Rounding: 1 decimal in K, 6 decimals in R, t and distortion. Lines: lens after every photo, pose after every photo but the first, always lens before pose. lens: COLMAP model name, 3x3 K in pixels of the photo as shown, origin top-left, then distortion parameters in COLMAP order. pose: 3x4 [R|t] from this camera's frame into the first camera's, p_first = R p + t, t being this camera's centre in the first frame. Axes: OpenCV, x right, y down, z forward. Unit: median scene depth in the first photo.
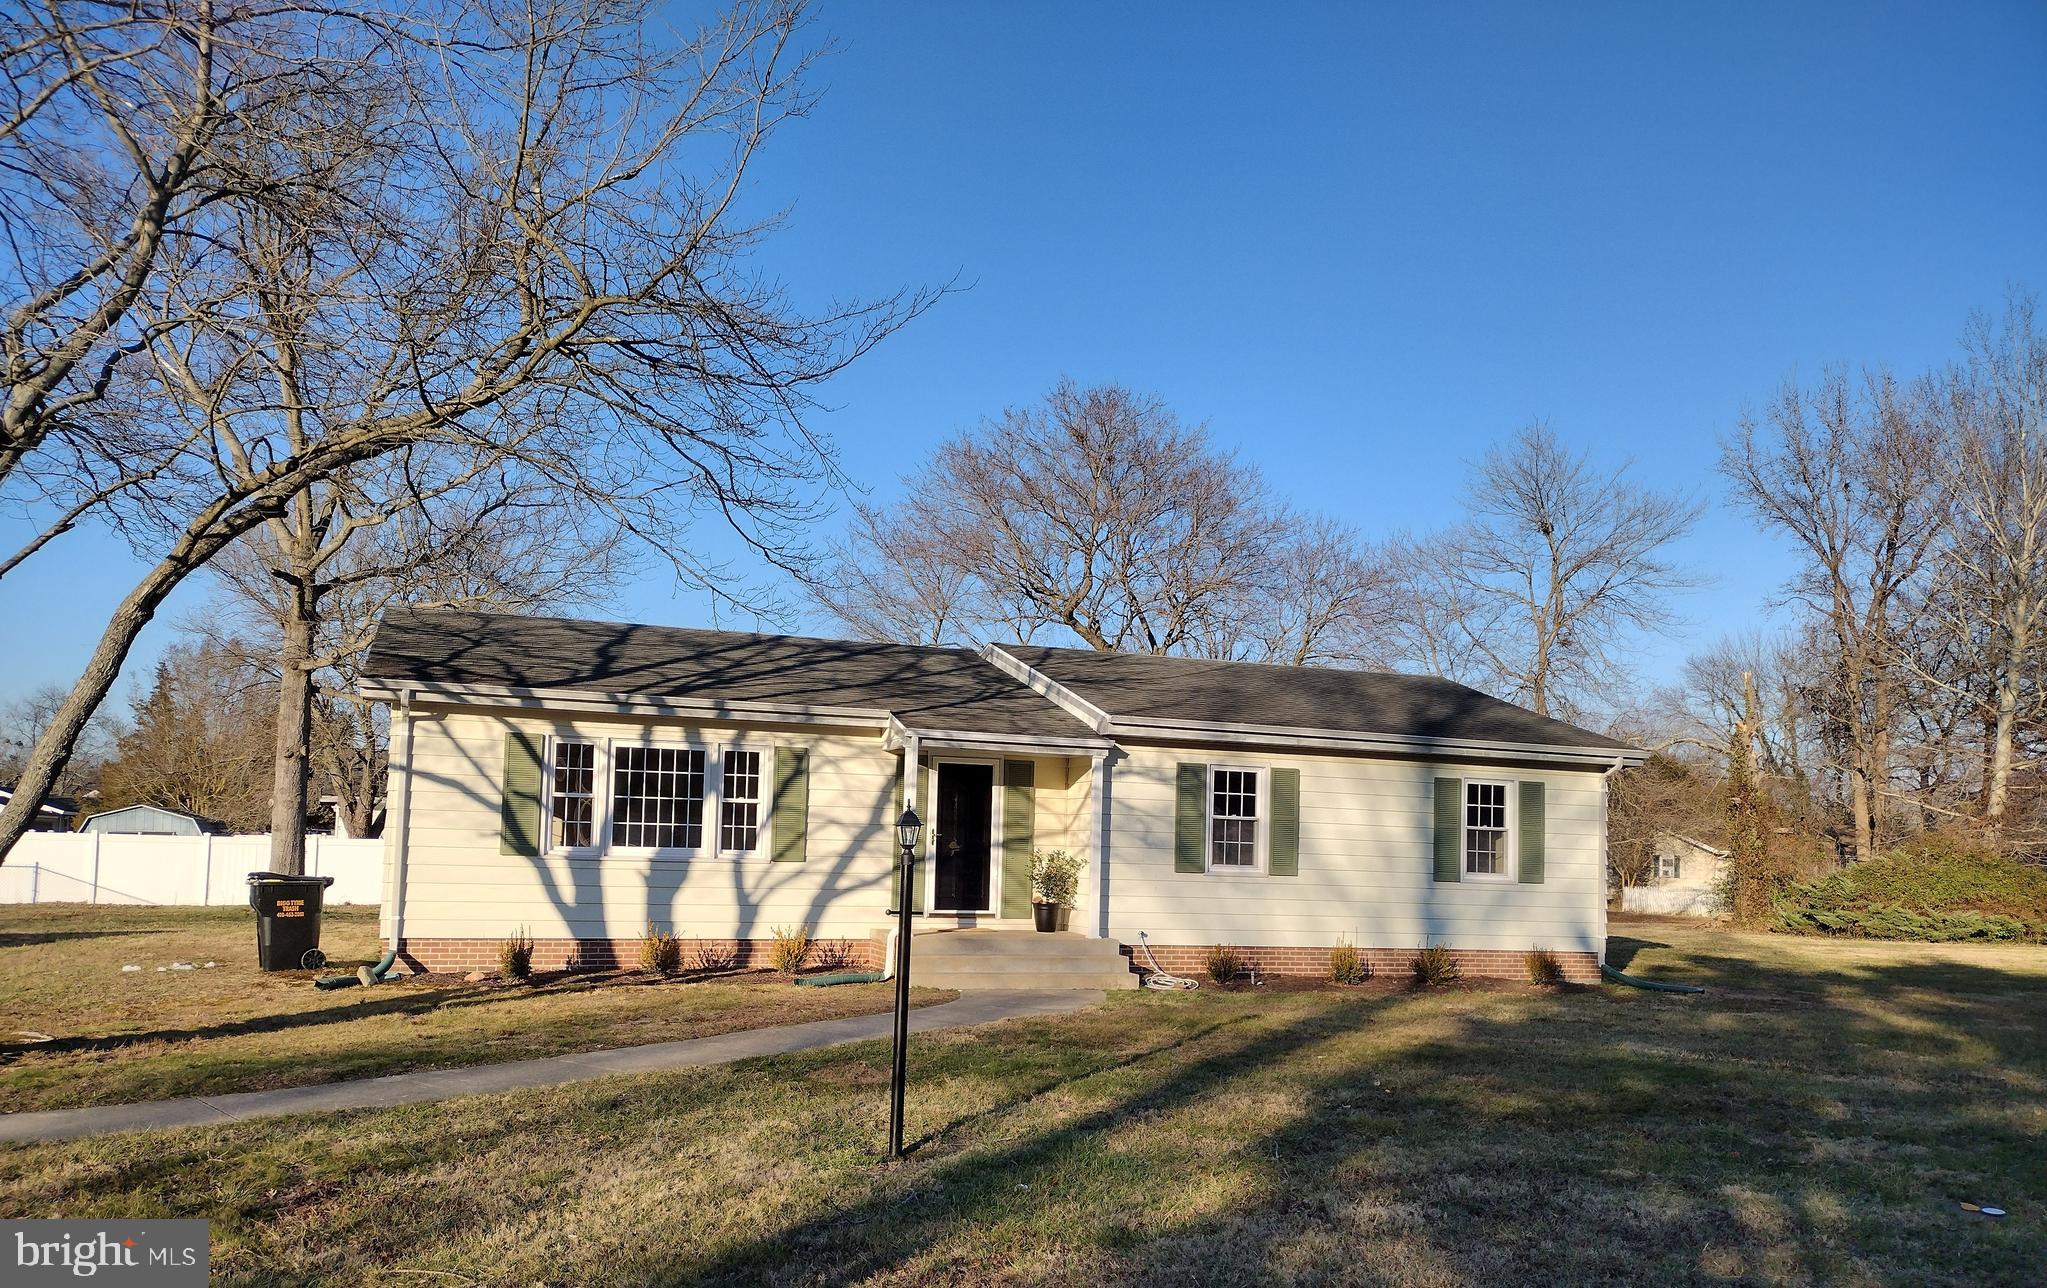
lens RADIAL K [[1525.4, 0, 1021.8], [0, 1525.4, 768.2], [0, 0, 1]] dist [0.075711, -0.097631]
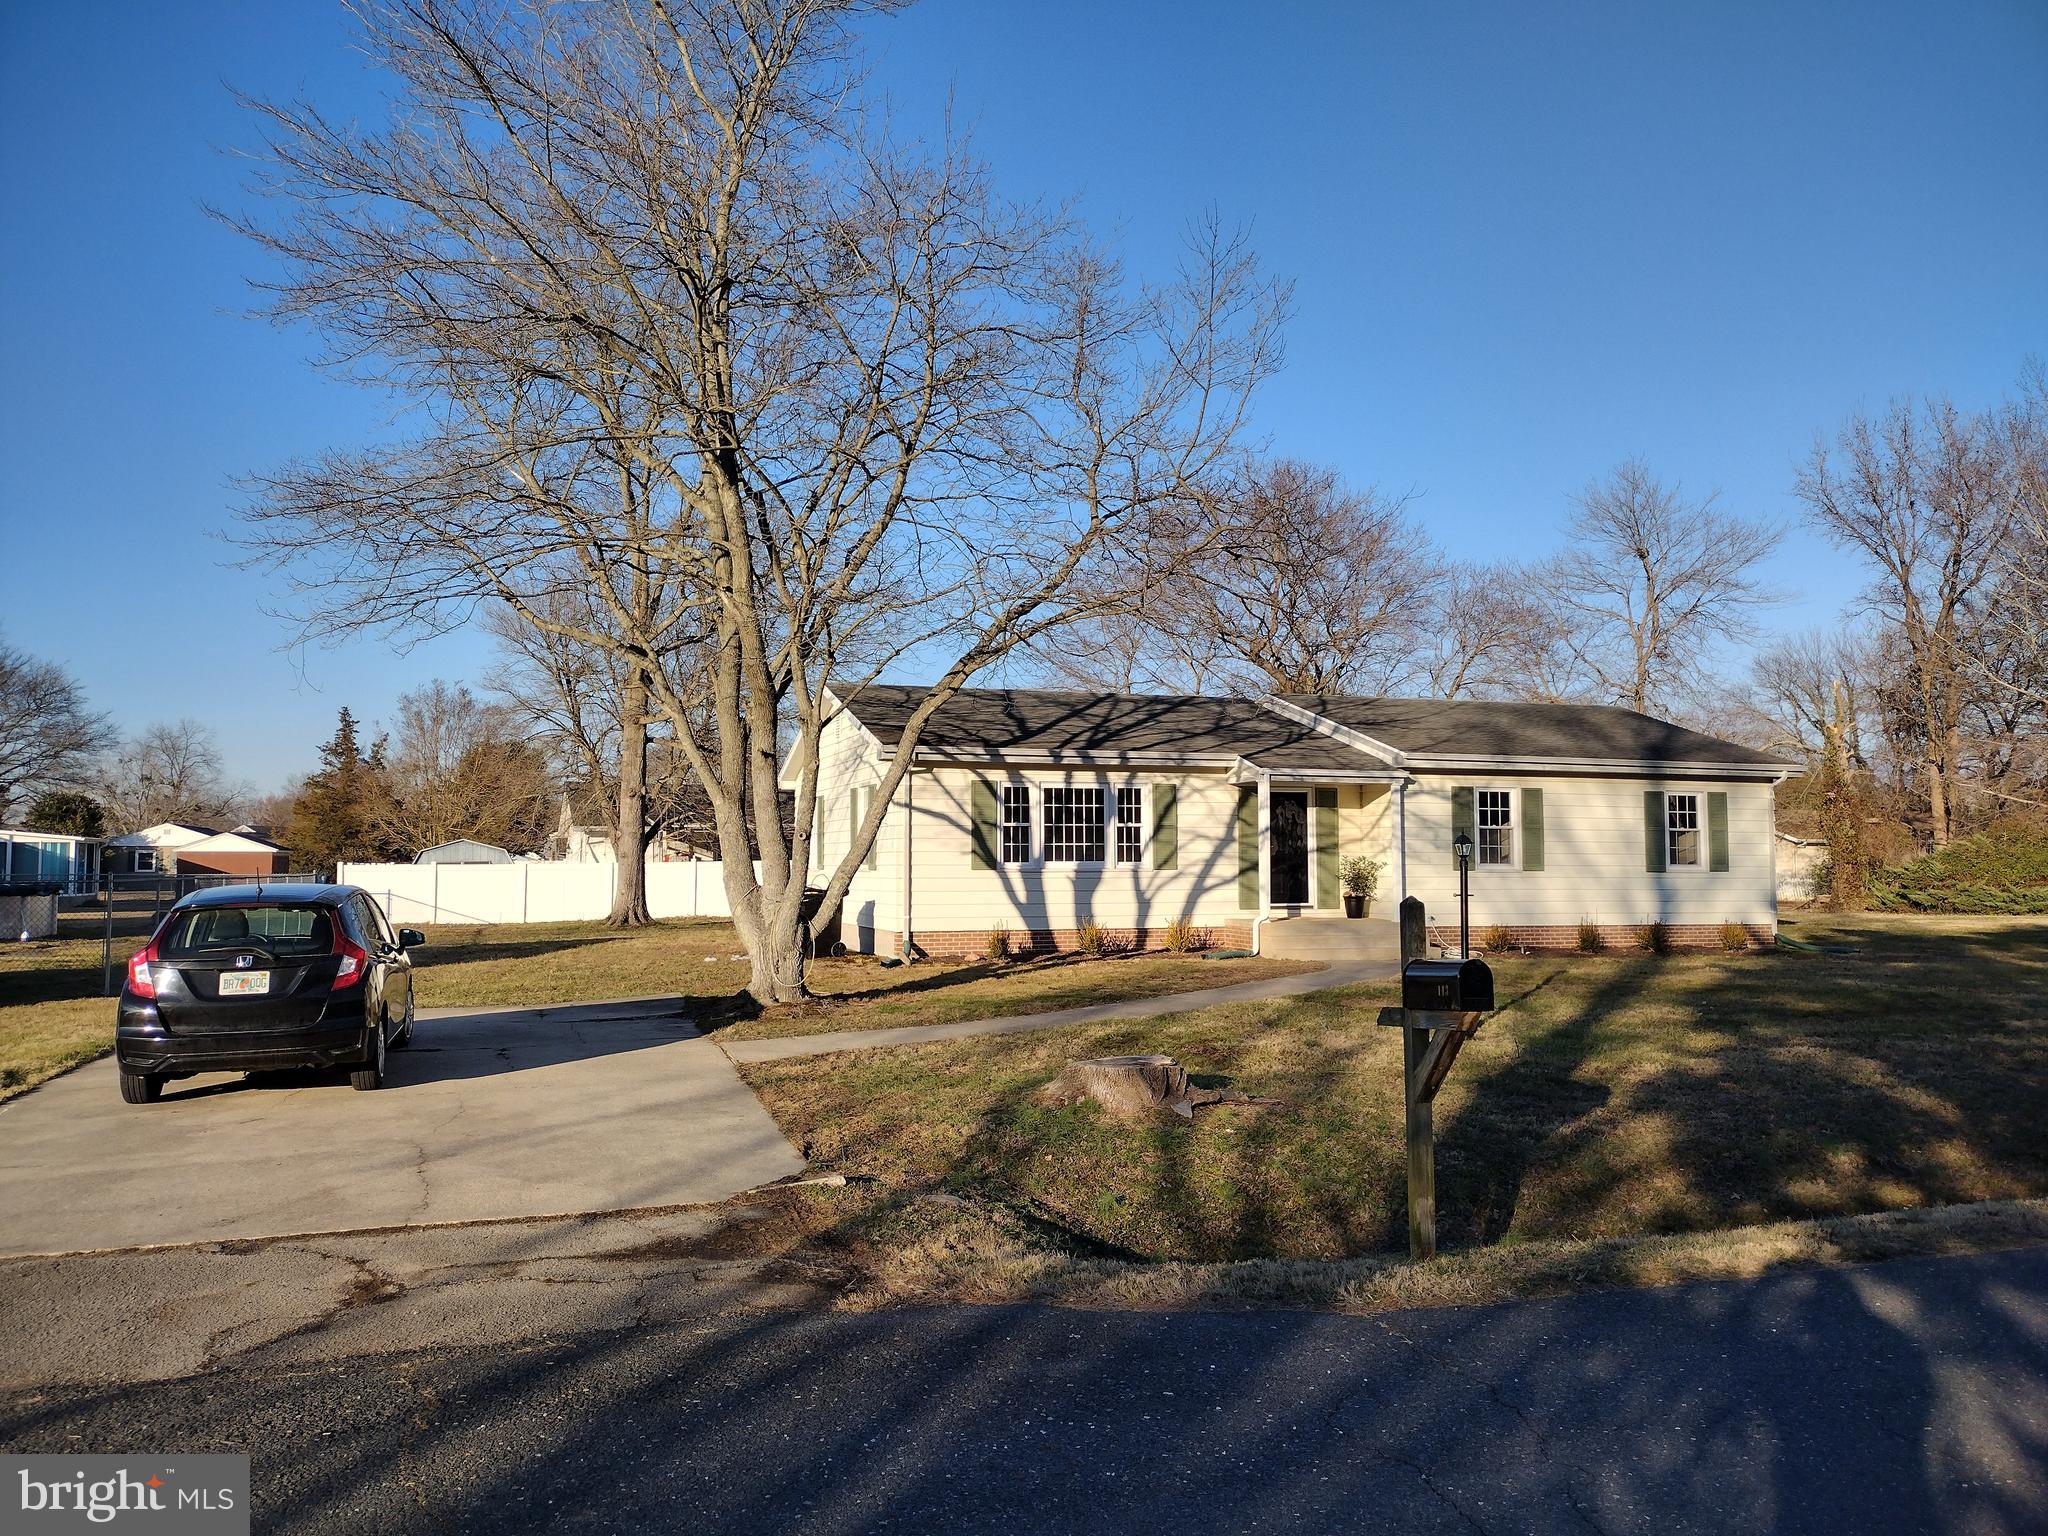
lens RADIAL K [[1528.2, 0, 1024.0], [0, 1528.2, 768.0], [0, 0, 1]] dist [0.073990, -0.093184]
pose [[0.999399, -0.029308, -0.018537, -0.237135], [0.029213, 0.999559, -0.005341, -0.022785], [0.018685, 0.004796, 0.999814, -0.320873]]
